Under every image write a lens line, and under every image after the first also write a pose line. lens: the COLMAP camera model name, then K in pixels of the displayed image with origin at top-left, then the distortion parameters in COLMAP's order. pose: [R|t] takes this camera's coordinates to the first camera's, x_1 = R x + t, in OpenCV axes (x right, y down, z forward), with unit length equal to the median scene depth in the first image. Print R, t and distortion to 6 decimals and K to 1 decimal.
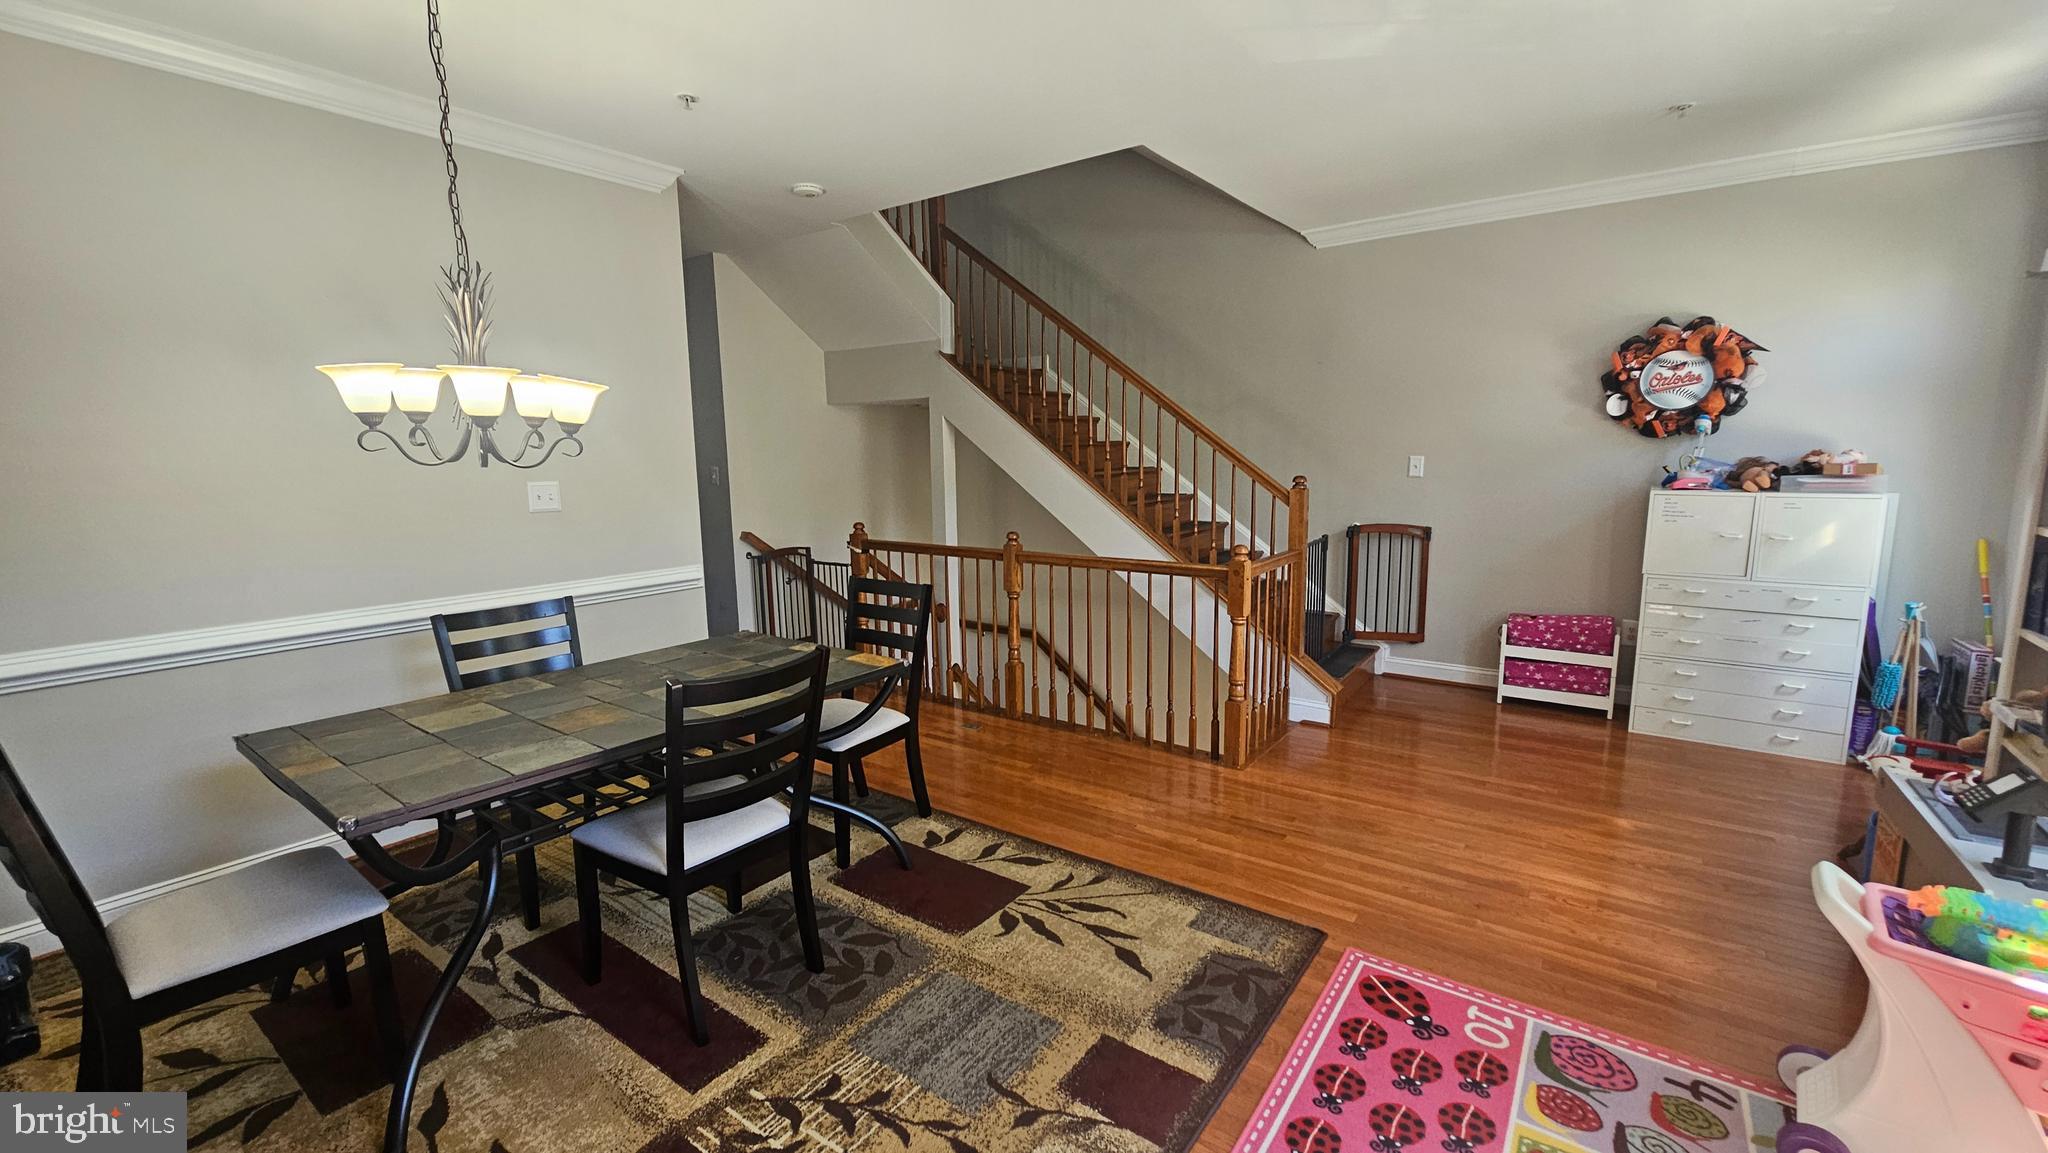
lens RADIAL K [[848.2, 0, 1027.5], [0, 848.2, 573.5], [0, 0, 1]] dist [0.000934, -0.000357]
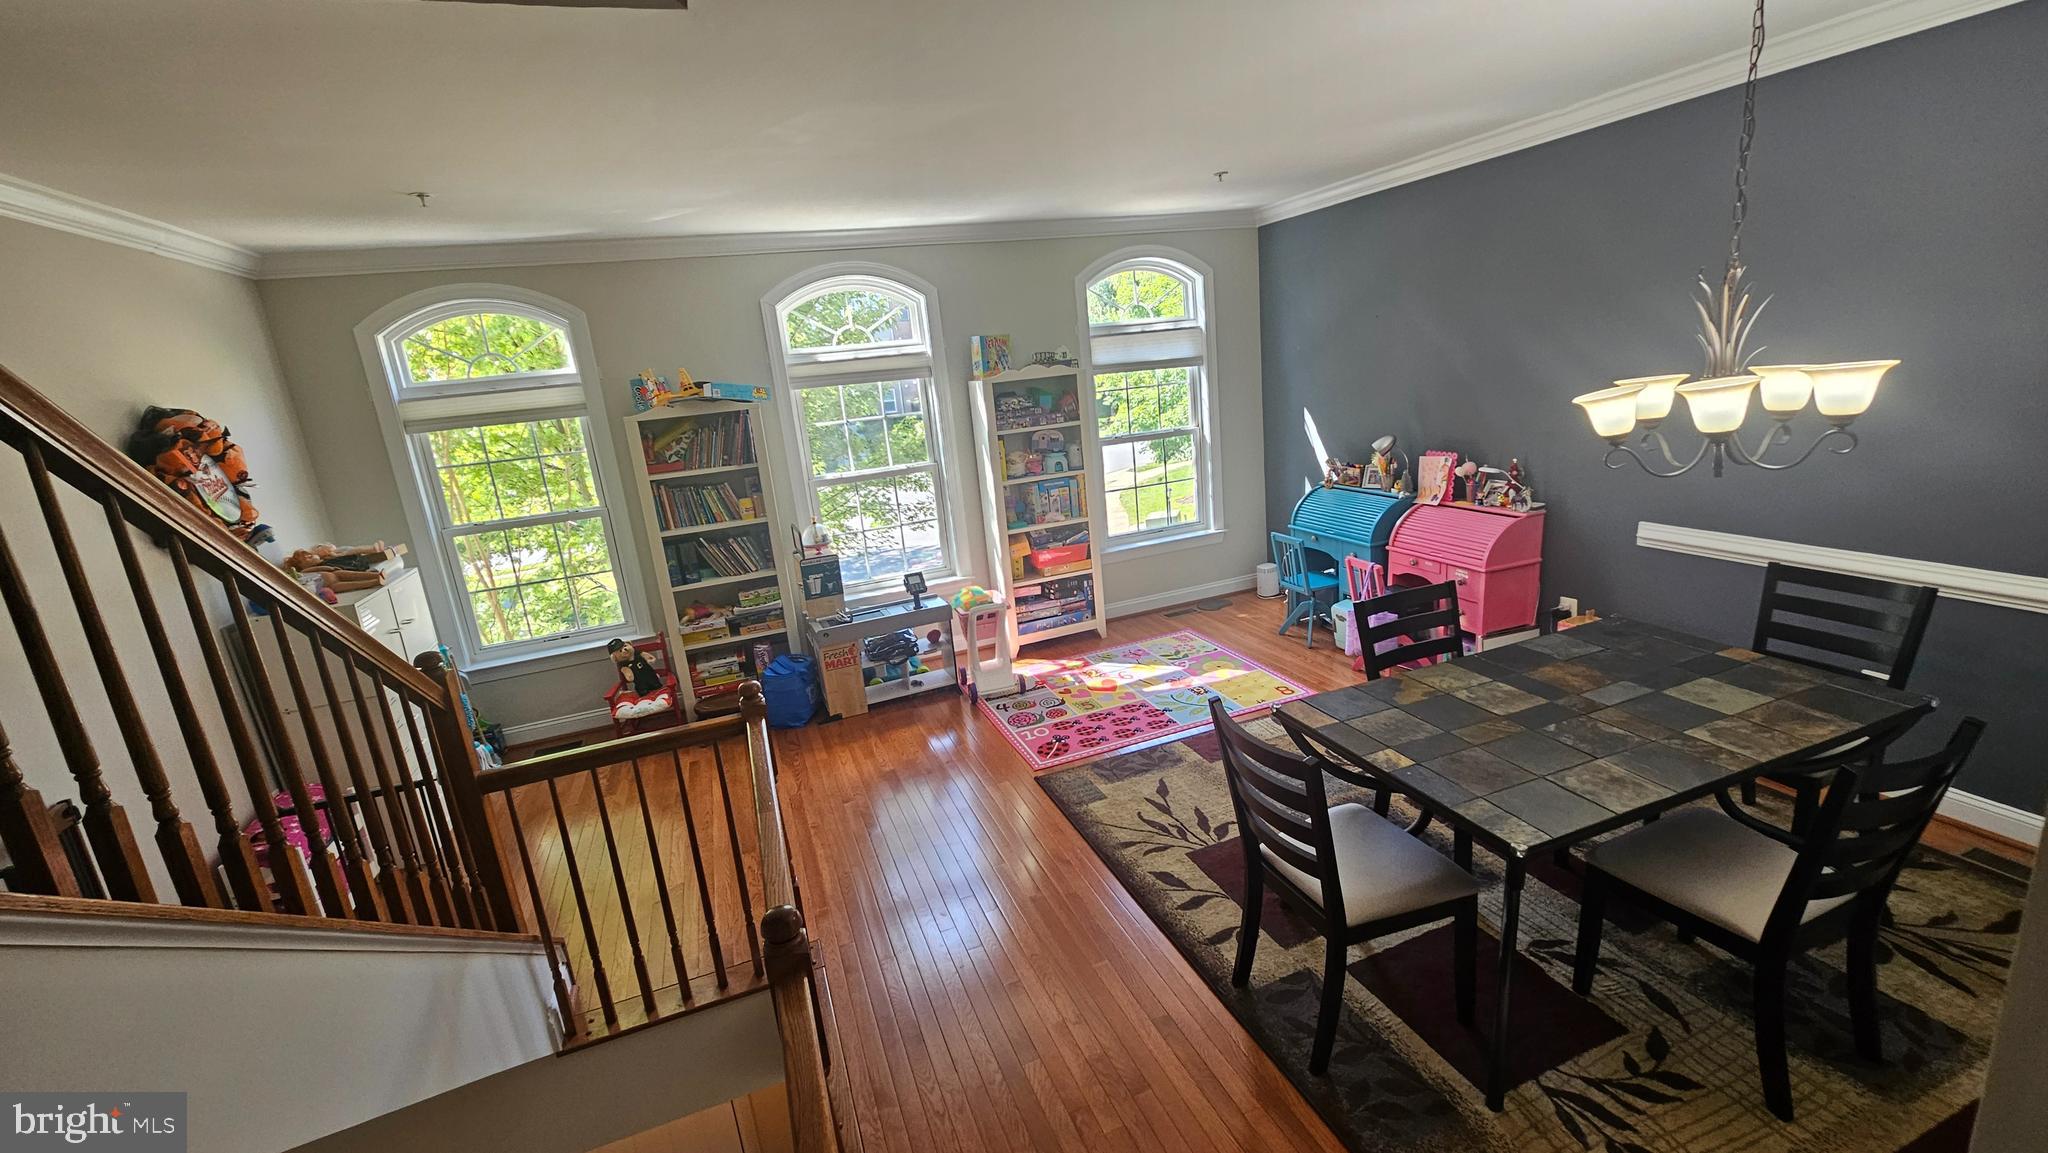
lens RADIAL K [[848.2, 0, 1027.5], [0, 848.2, 573.5], [0, 0, 1]] dist [0.000934, -0.000357]
pose [[-0.832237, -0.040221, 0.552960, -0.518065], [0.188766, 0.917220, 0.350821, -0.502507], [-0.521296, 0.396346, -0.755752, 2.151186]]
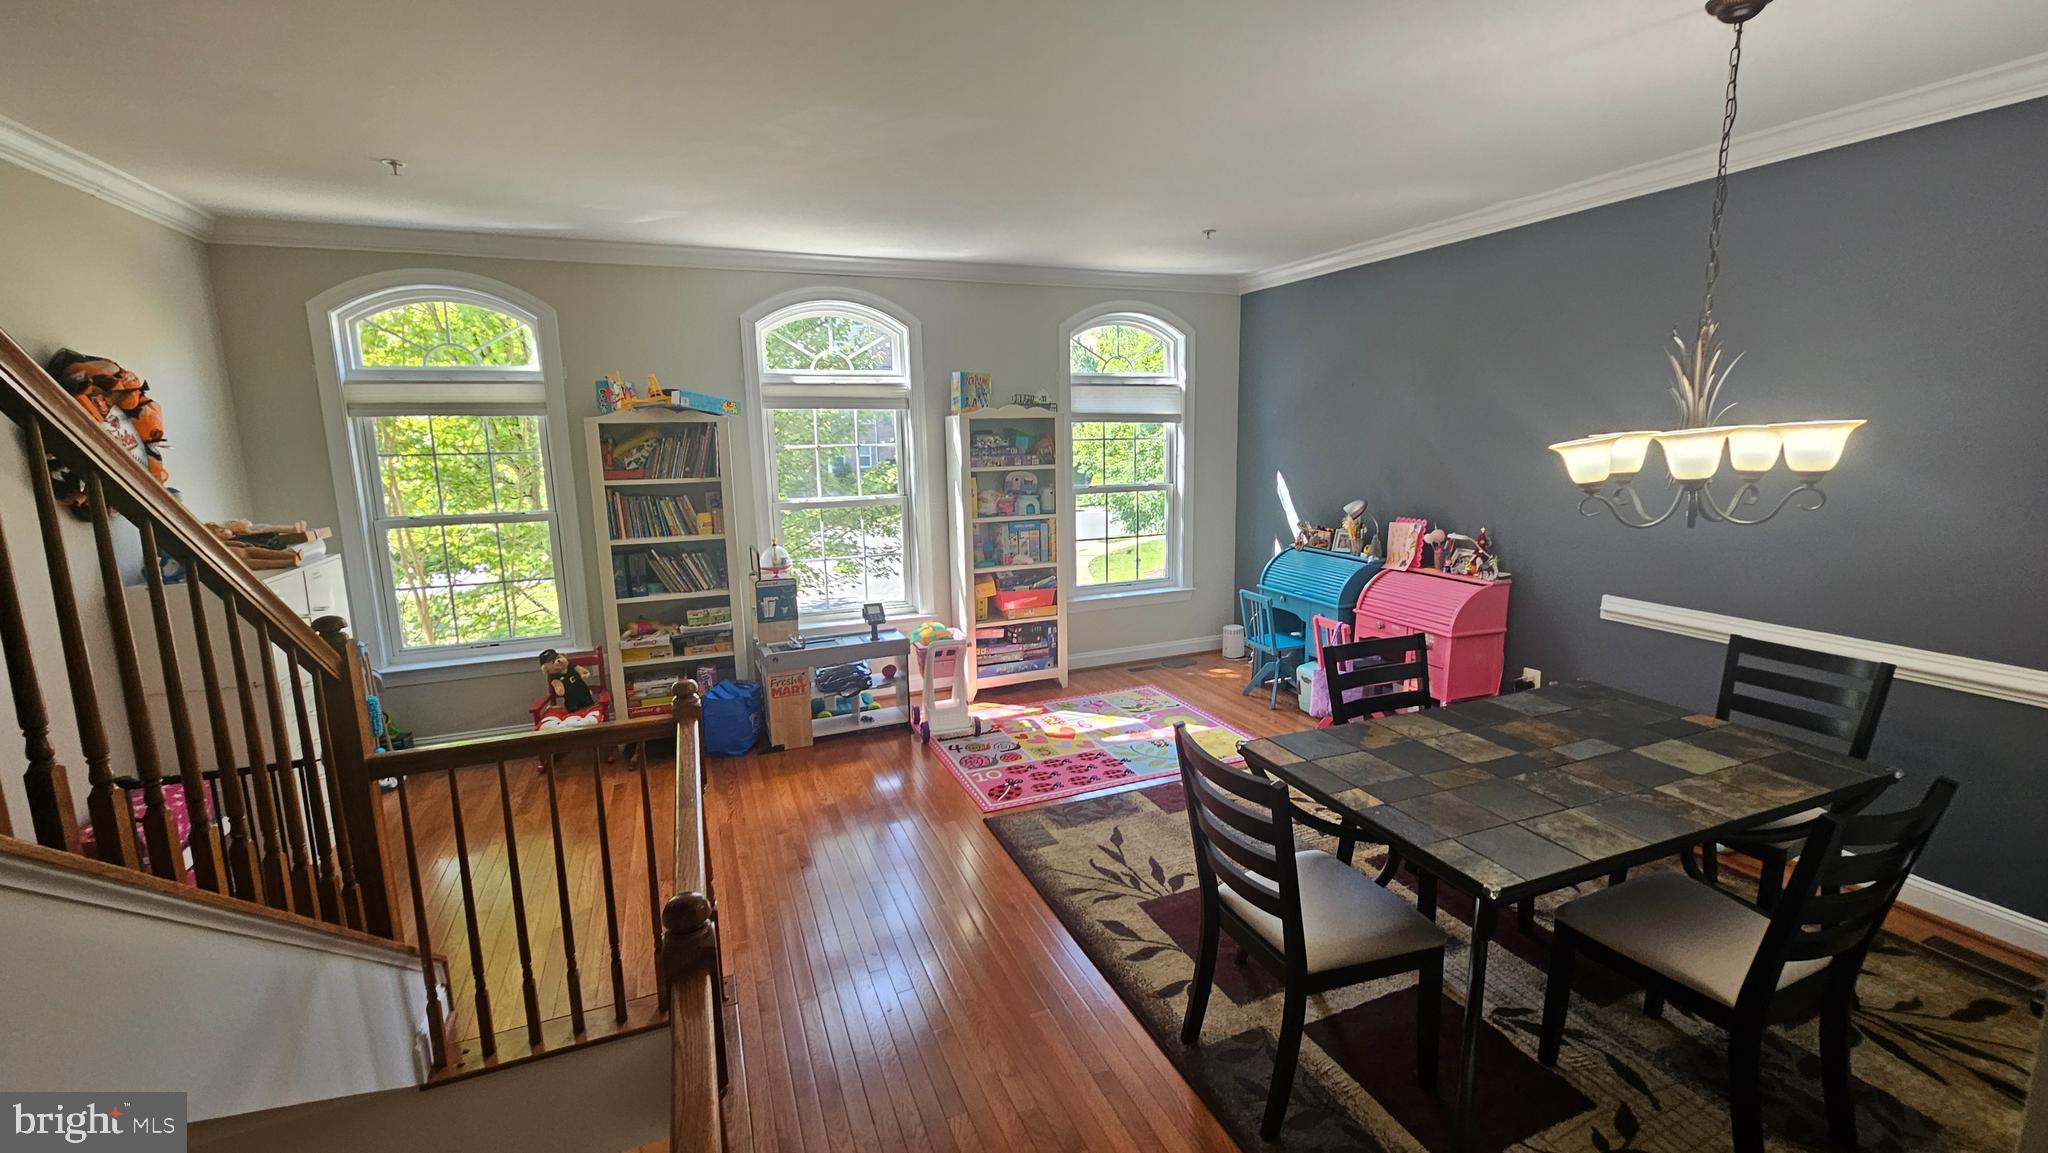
lens RADIAL K [[854.4, 0, 1035.5], [0, 854.4, 572.1], [0, 0, 1]] dist [-0.000591, 0.000926]
pose [[-0.855600, -0.055670, 0.514635, -0.499795], [0.107196, 0.953593, 0.281372, -0.423528], [-0.506416, 0.295908, -0.809927, 2.145927]]
